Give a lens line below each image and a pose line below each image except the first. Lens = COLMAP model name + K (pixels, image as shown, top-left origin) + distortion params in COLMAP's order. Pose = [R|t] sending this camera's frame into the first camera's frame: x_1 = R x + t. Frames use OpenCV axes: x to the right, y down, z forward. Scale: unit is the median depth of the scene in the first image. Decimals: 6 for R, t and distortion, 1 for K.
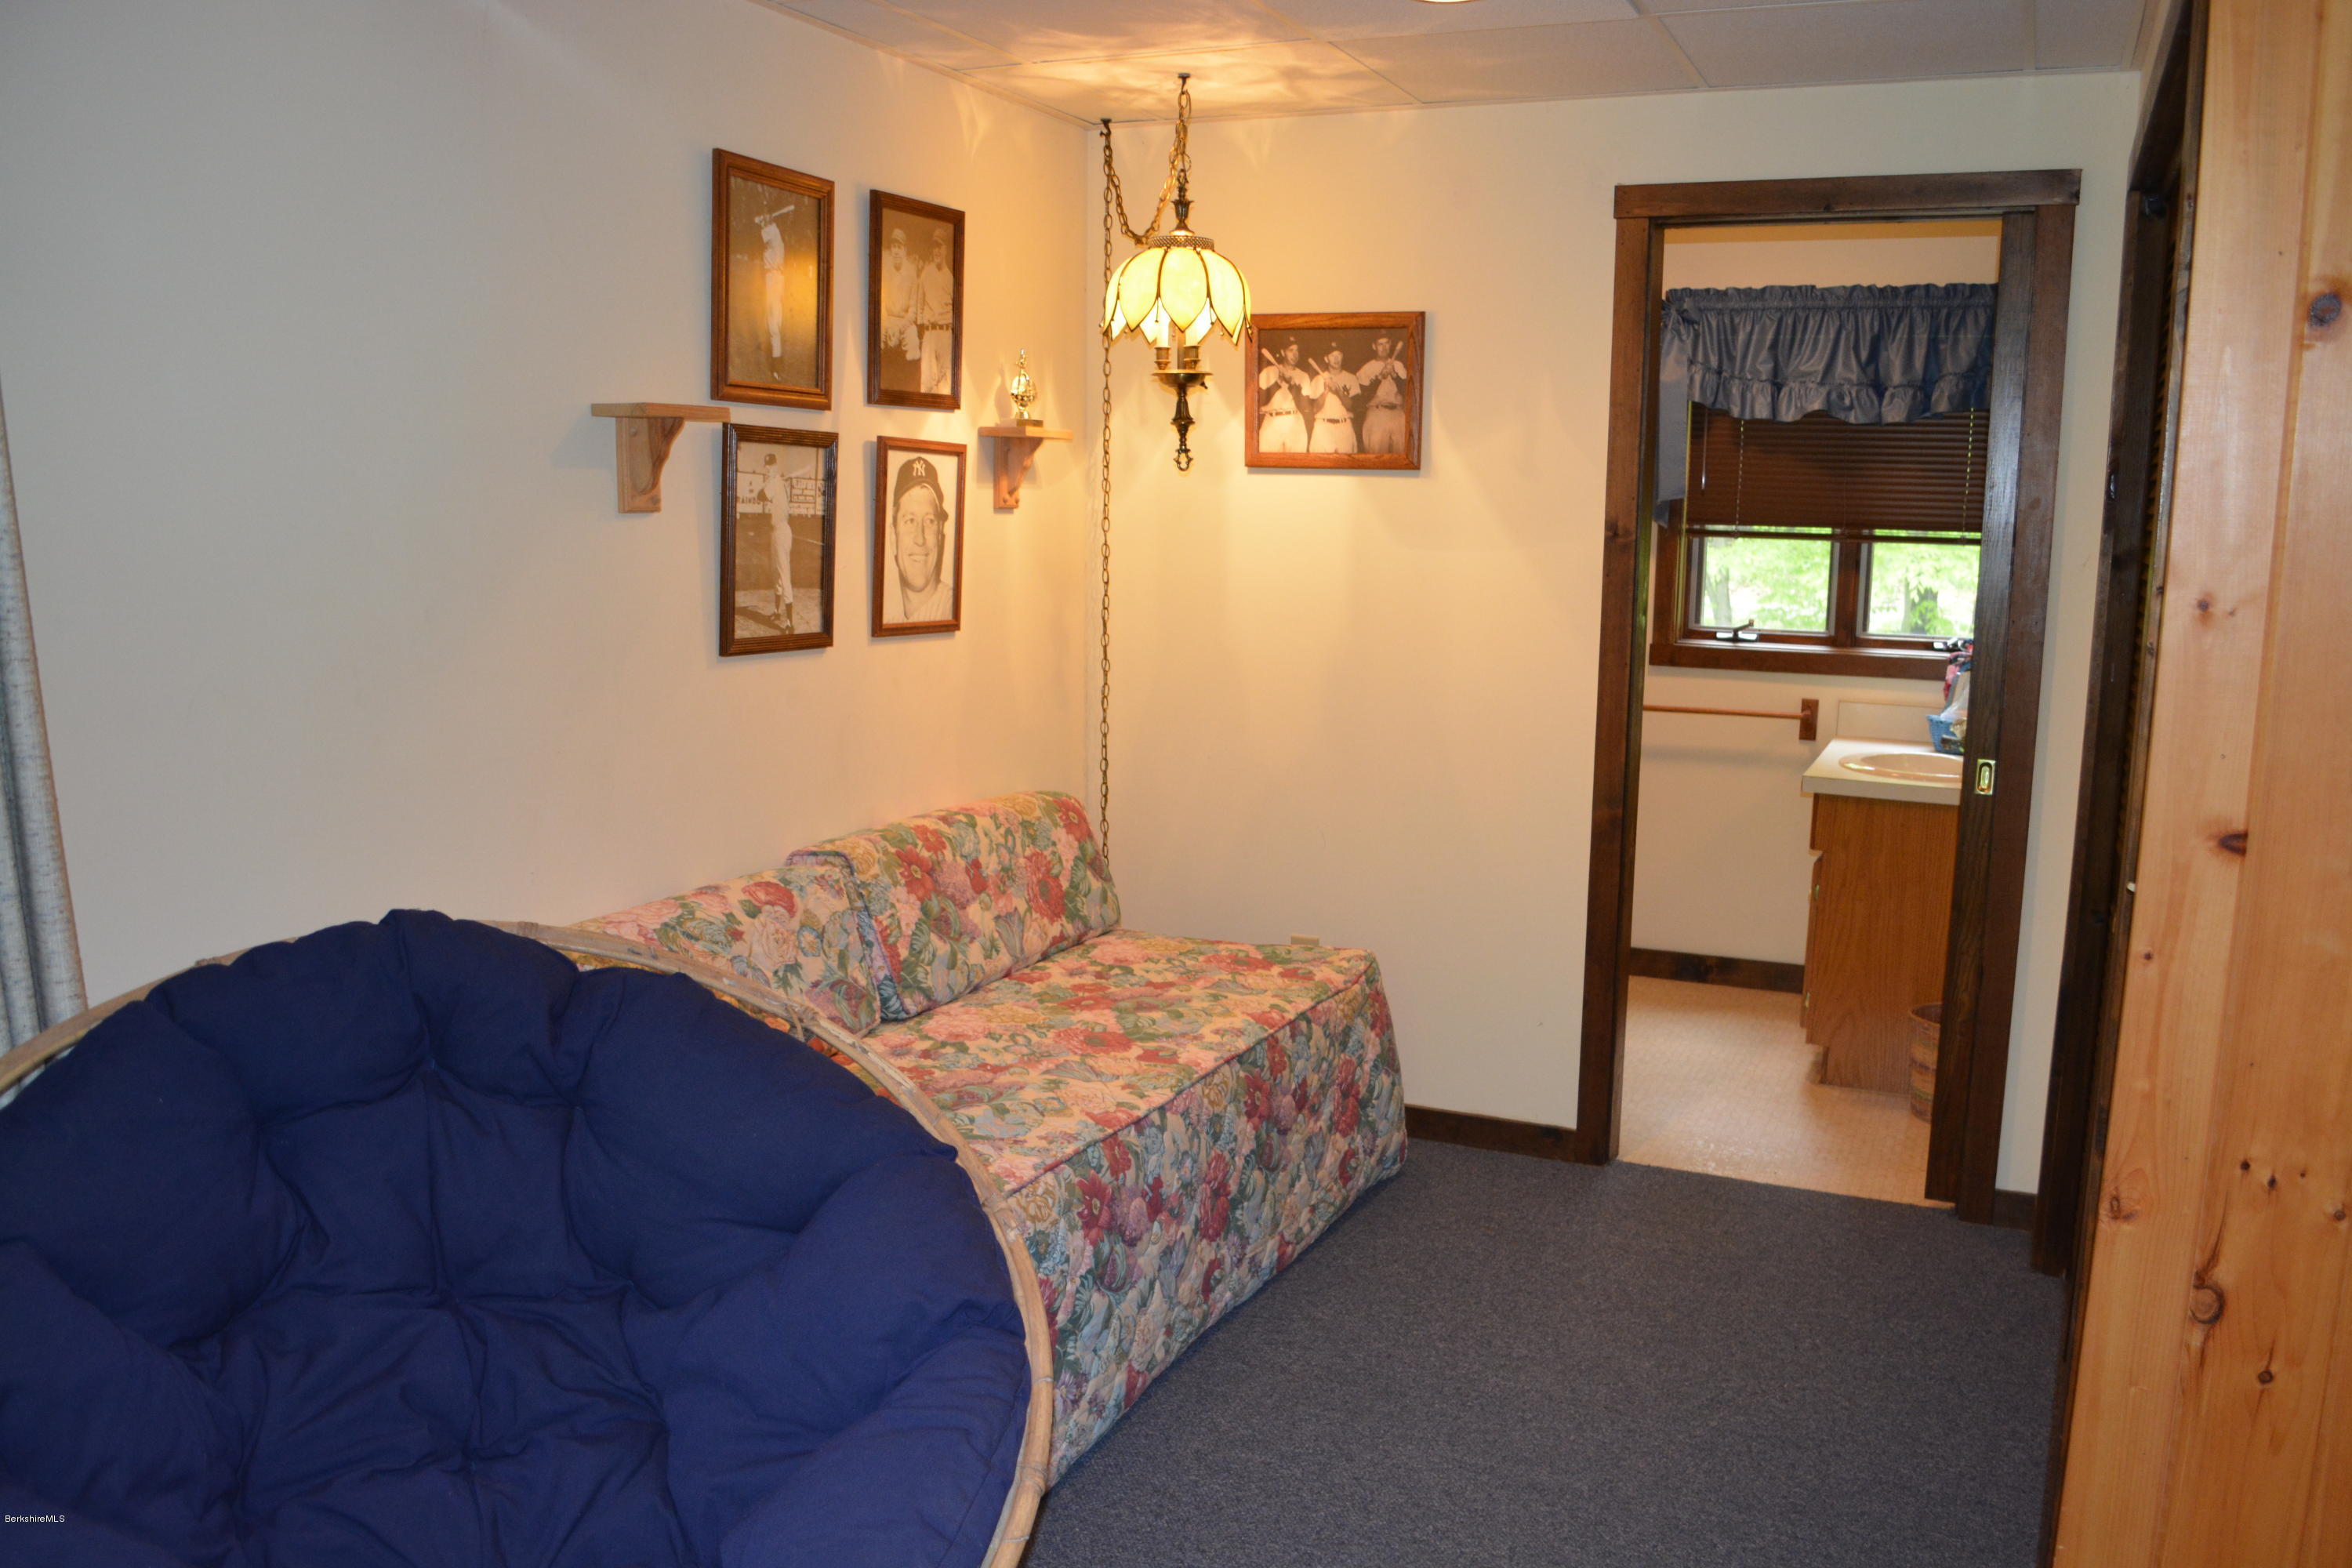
lens RADIAL K [[1861.6, 0, 1199.0], [0, 1861.6, 818.7], [0, 0, 1]] dist [-0.086021, 0.014716]
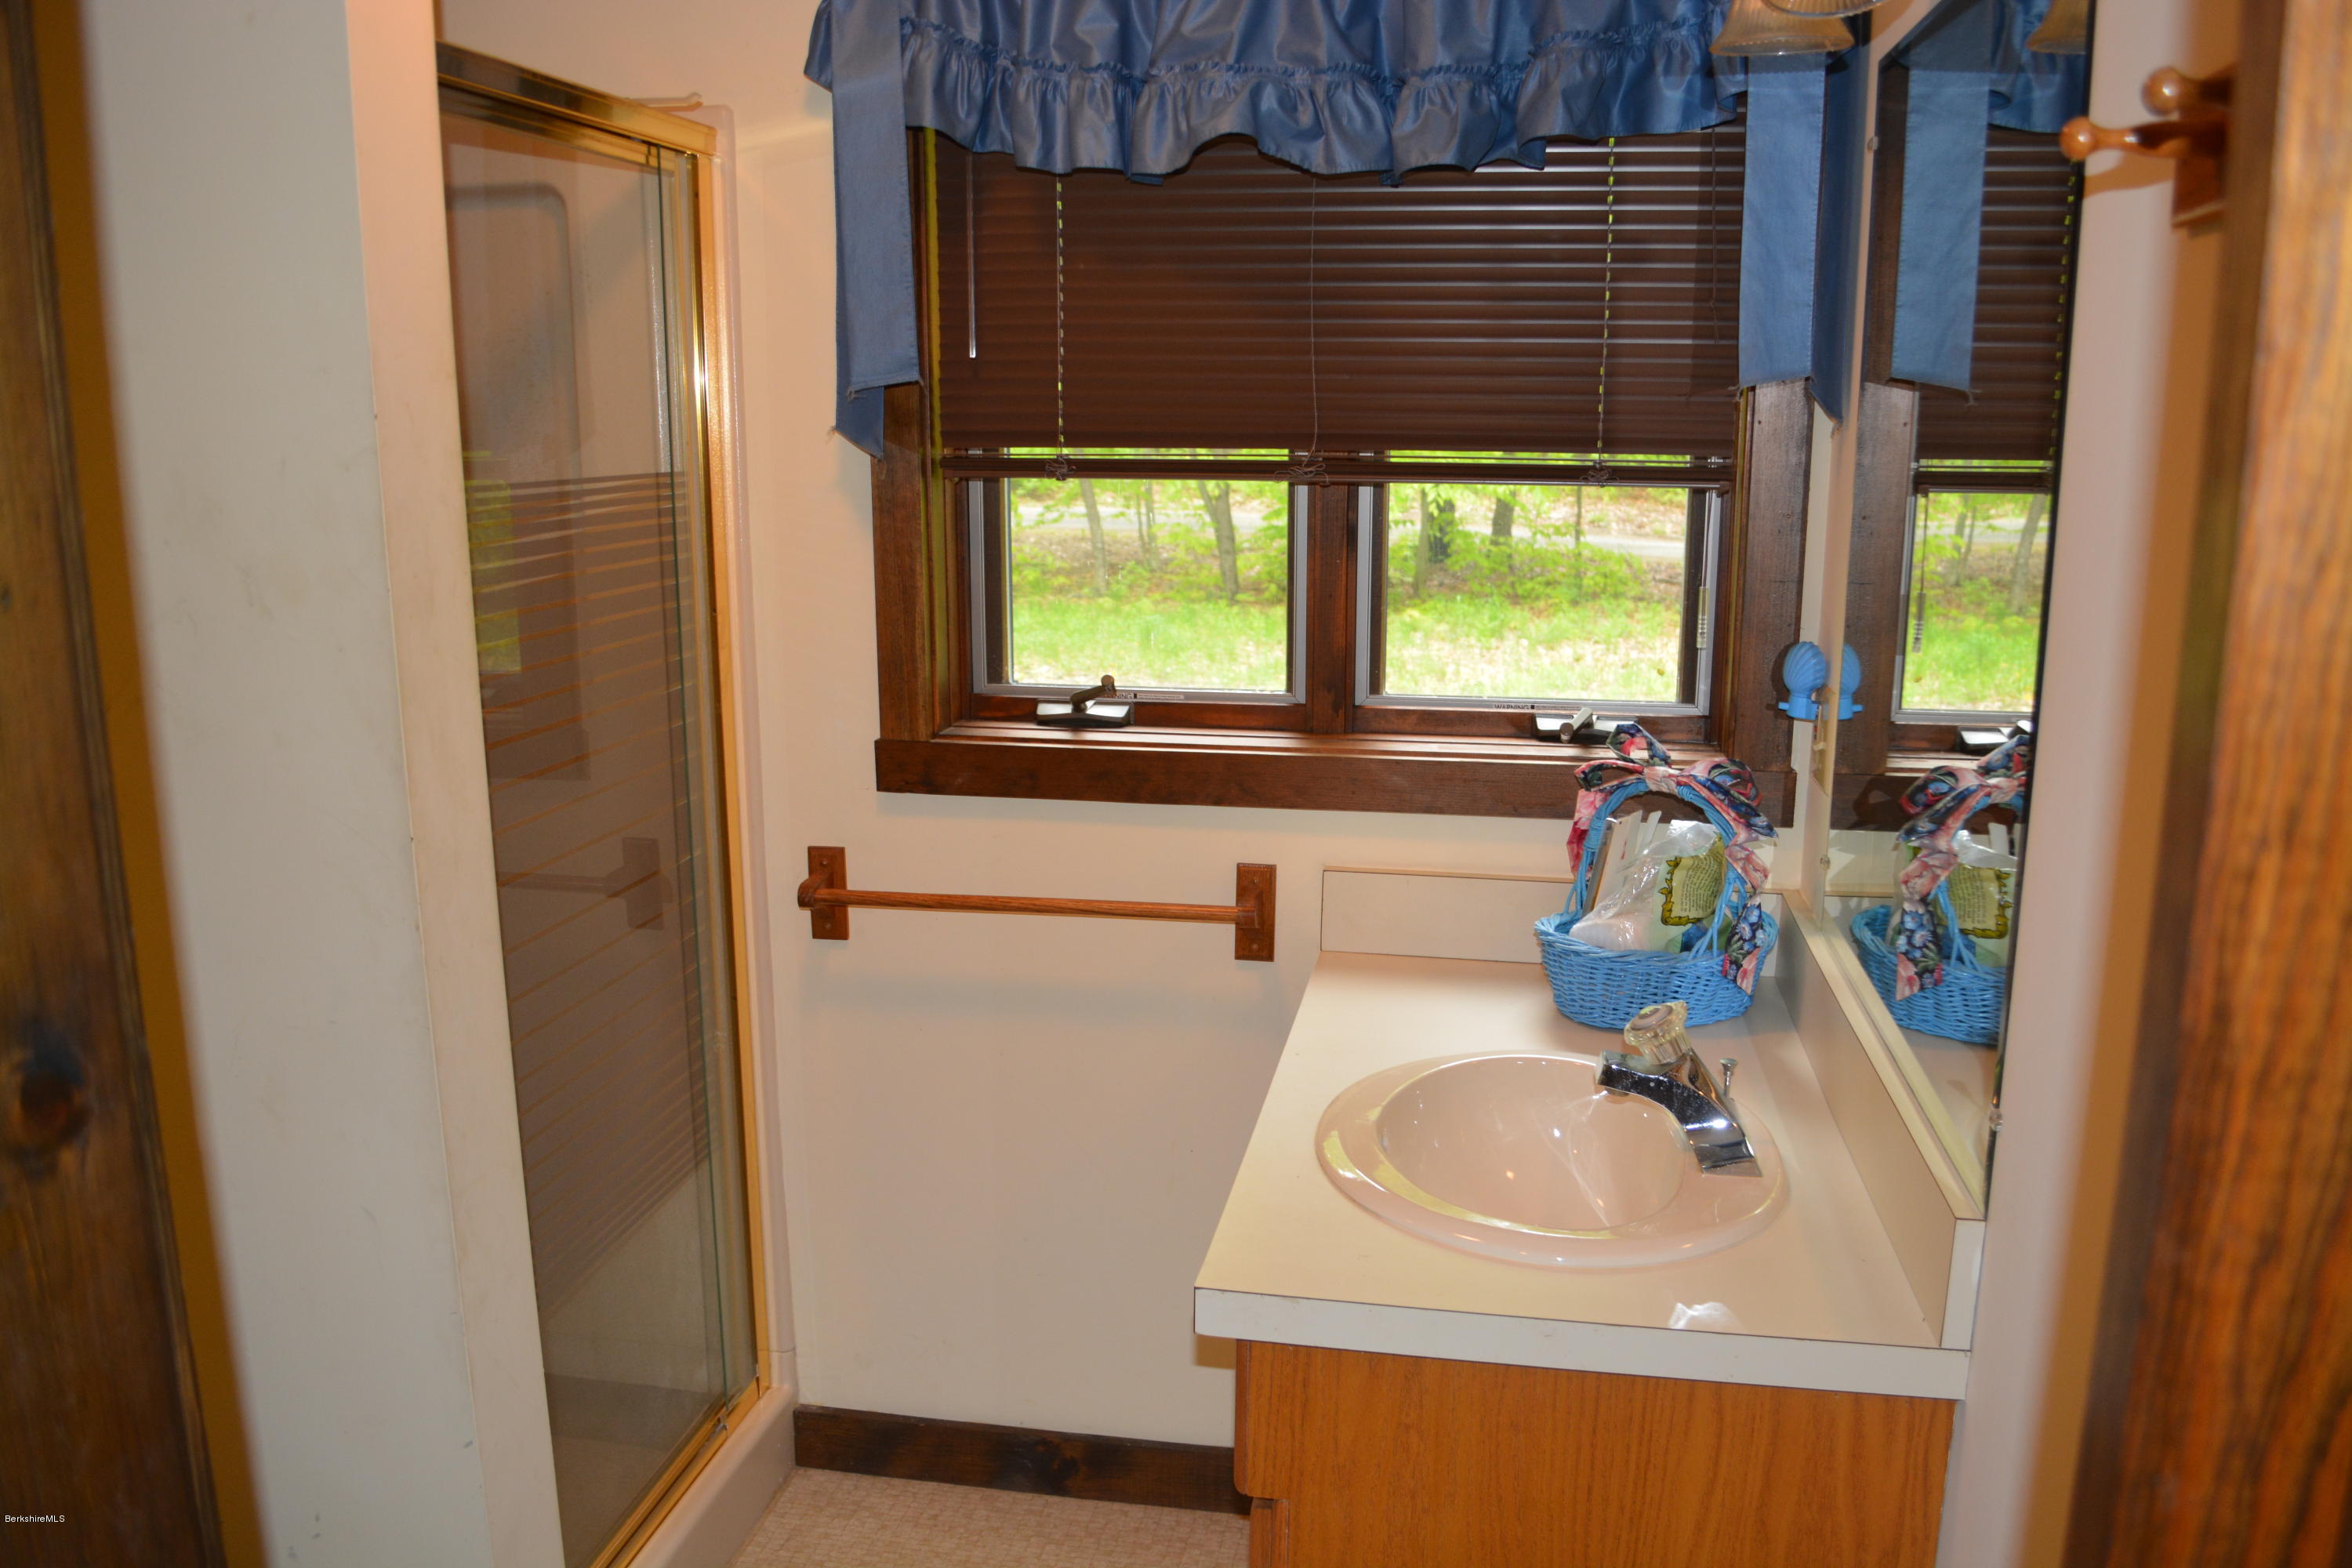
lens RADIAL K [[1861.6, 0, 1199.0], [0, 1861.6, 818.7], [0, 0, 1]] dist [-0.086021, 0.014716]
pose [[0.968697, -0.064910, 0.239610, 0.221156], [0.053802, 0.997164, 0.052622, -0.098578], [-0.242346, -0.038084, 0.969442, 0.602603]]
